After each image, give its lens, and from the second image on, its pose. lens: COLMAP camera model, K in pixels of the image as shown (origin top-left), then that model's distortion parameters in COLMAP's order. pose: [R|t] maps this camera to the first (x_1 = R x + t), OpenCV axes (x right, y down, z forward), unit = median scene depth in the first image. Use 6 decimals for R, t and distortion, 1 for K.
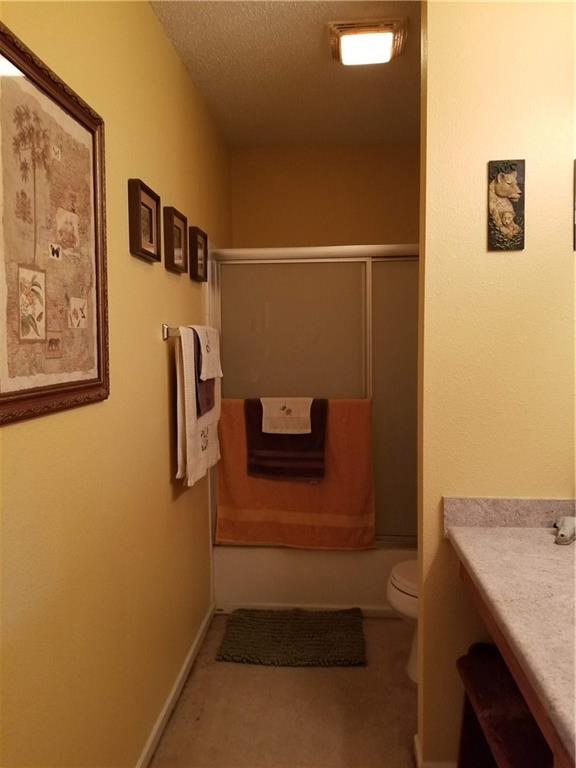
lens RADIAL K [[600.1, 0, 285.6], [0, 600.1, 379.7], [0, 0, 1]] dist [0.073024, -0.112381]
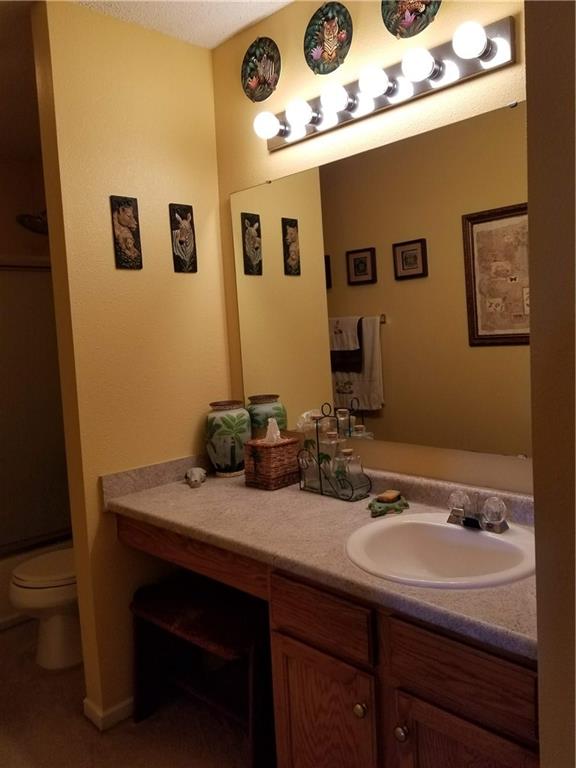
lens RADIAL K [[600.1, 0, 291.6], [0, 600.1, 385.5], [0, 0, 1]] dist [0.073024, -0.112381]
pose [[0.655509, -0.095203, 0.749162, -0.380190], [0.106001, 0.993800, 0.033542, 0.020636], [-0.747711, 0.057425, 0.661537, -0.064817]]
